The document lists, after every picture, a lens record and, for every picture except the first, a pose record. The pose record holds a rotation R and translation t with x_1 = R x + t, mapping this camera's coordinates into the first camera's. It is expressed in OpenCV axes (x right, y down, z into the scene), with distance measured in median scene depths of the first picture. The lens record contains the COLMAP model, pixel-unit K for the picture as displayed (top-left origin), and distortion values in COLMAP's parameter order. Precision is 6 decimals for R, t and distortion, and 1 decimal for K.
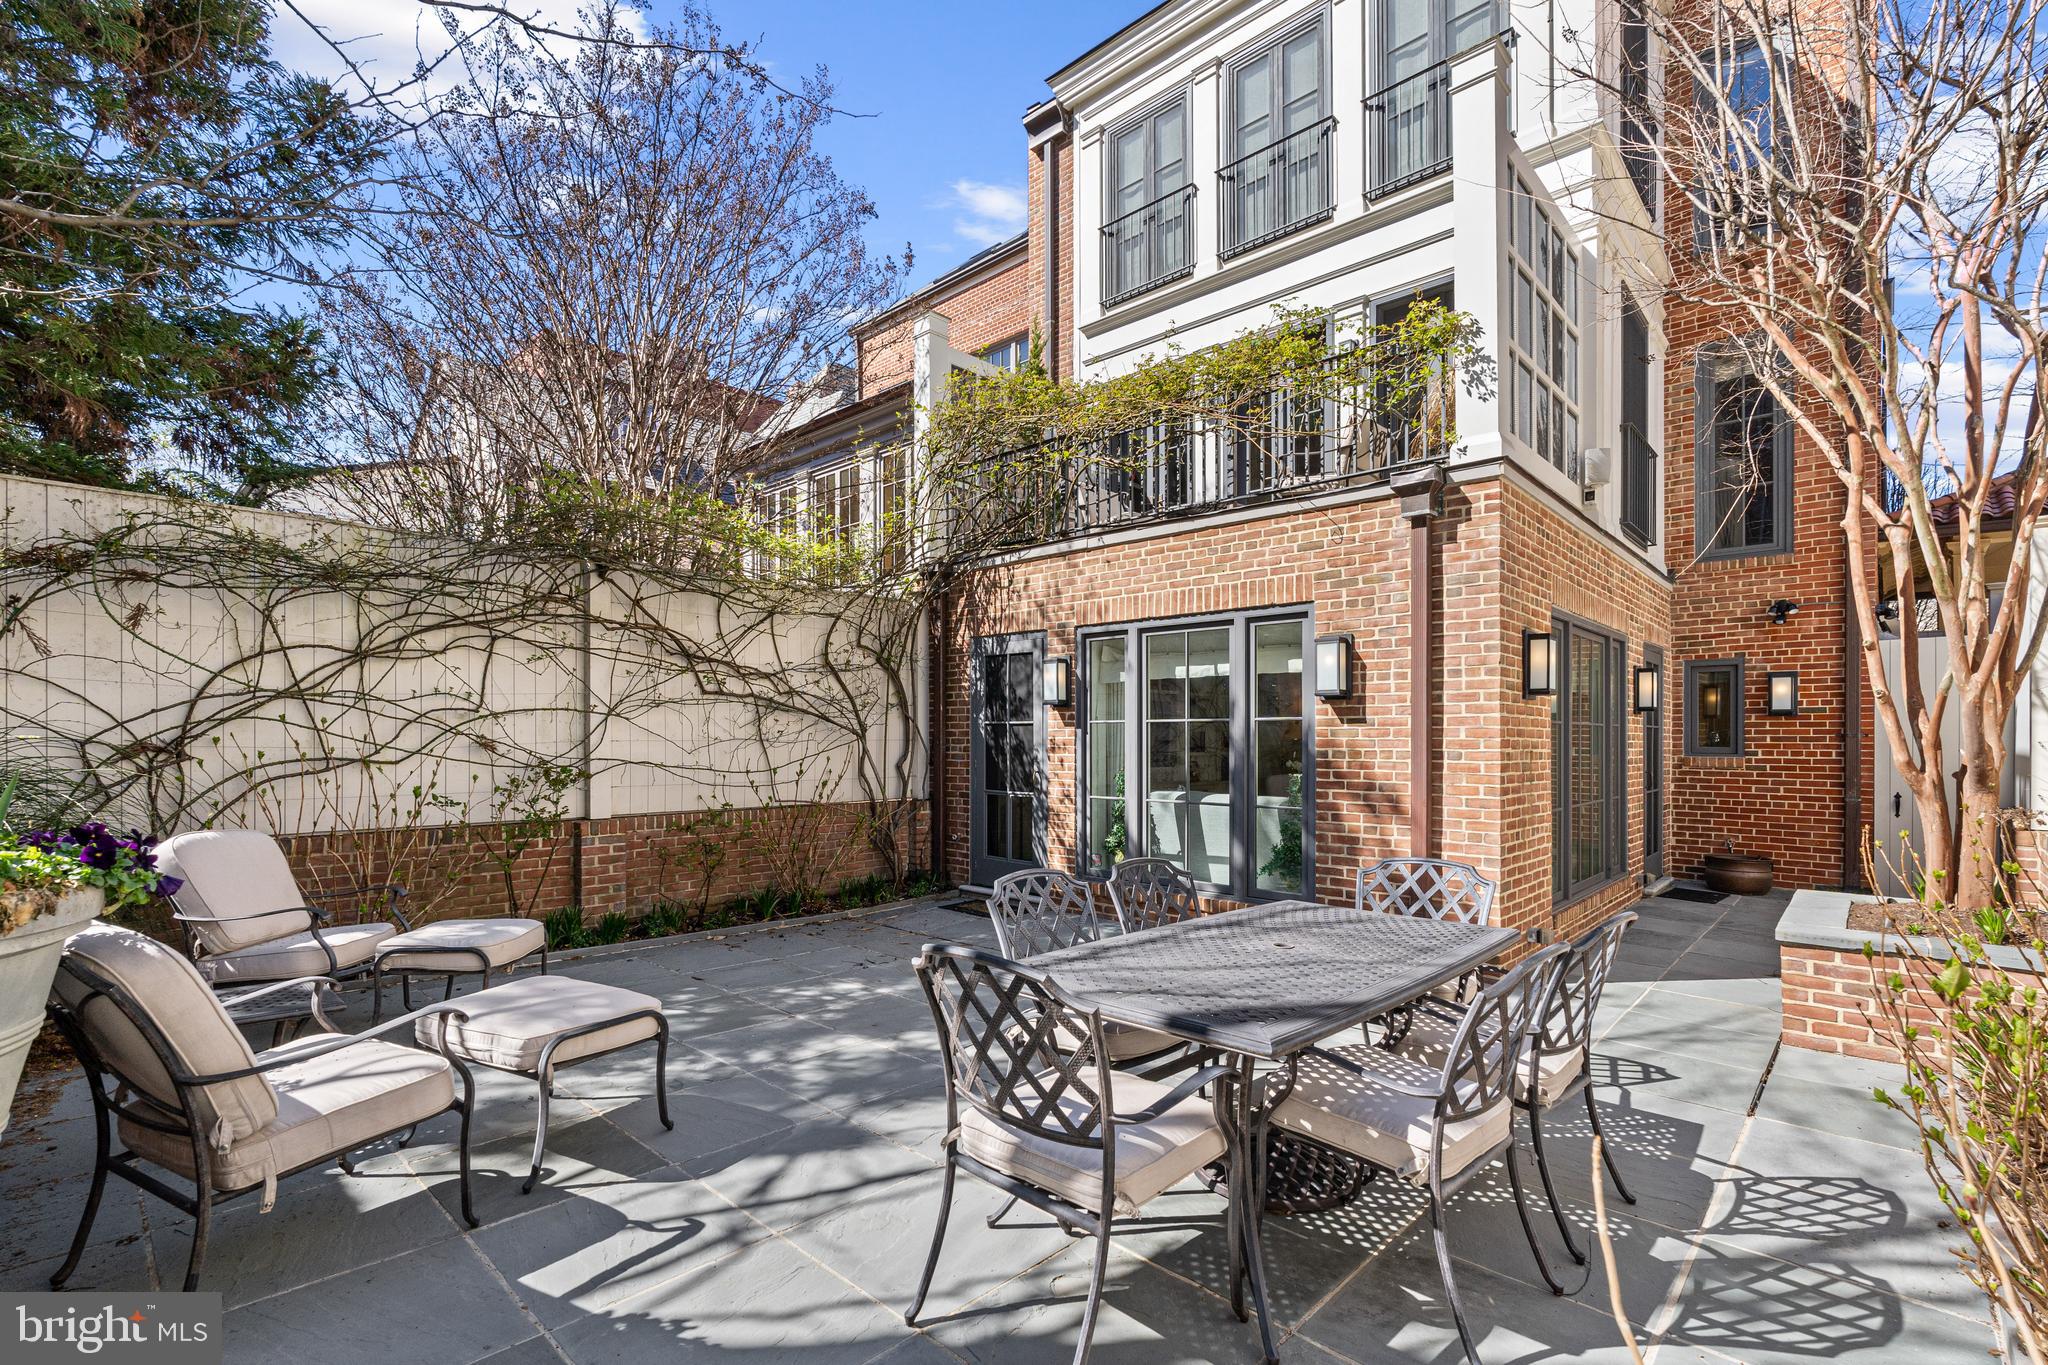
lens RADIAL K [[907.6, 0, 1028.9], [0, 907.6, 734.7], [0, 0, 1]] dist [-0.004181, 0.000592]
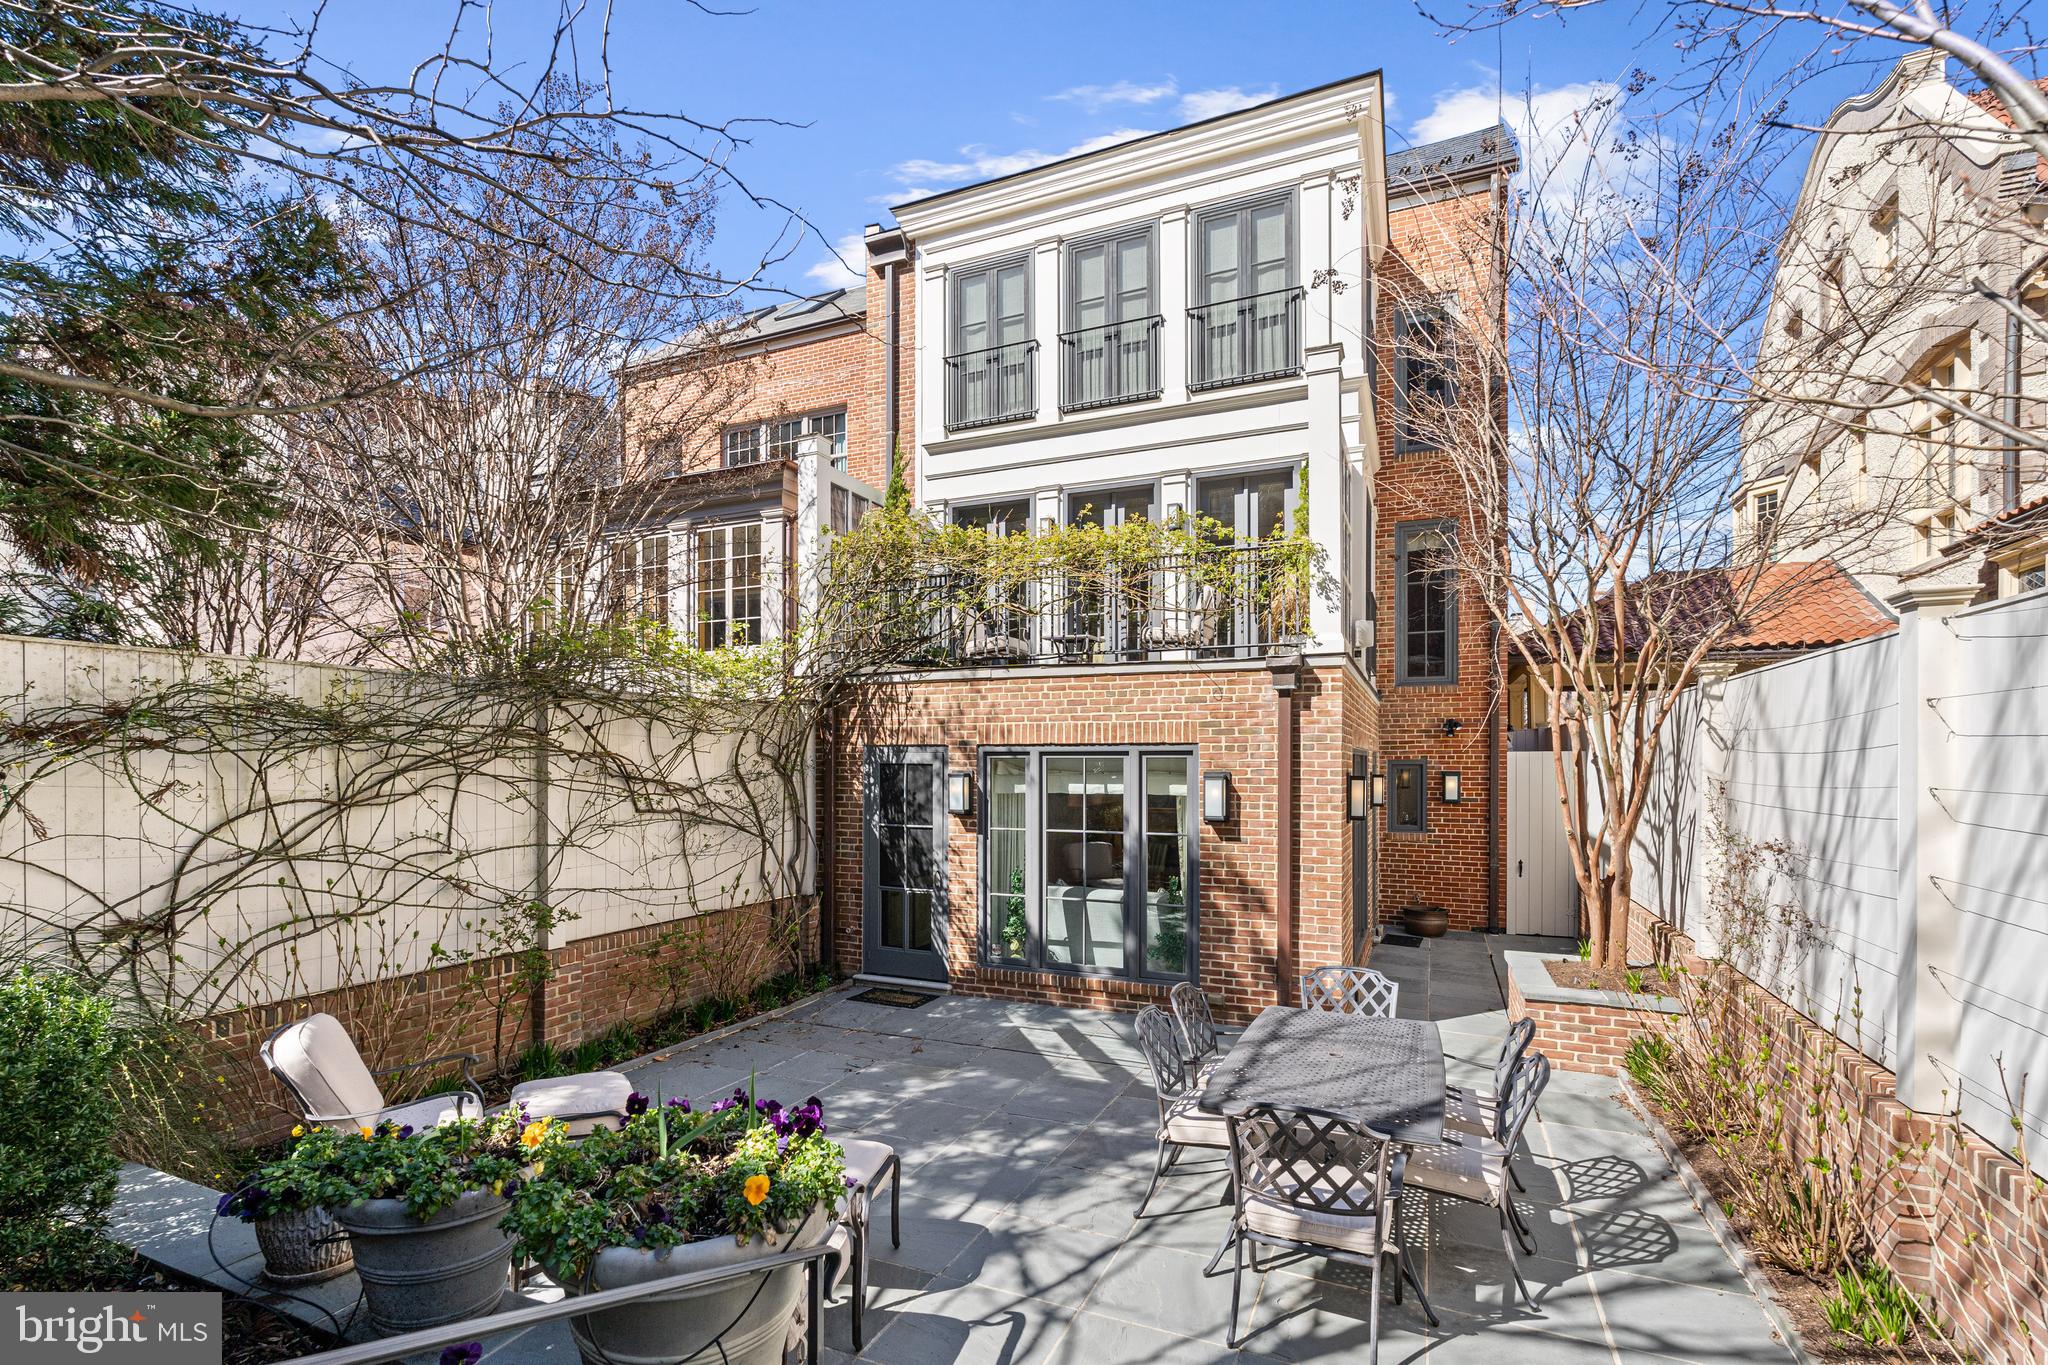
lens RADIAL K [[907.6, 0, 1020.8], [0, 907.6, 764.4], [0, 0, 1]] dist [-0.004181, 0.000592]
pose [[0.945242, 0.001210, 0.326367, -0.303076], [-0.001342, 0.999999, 0.000178, -0.106586], [-0.326367, -0.000606, 0.945243, -0.106822]]
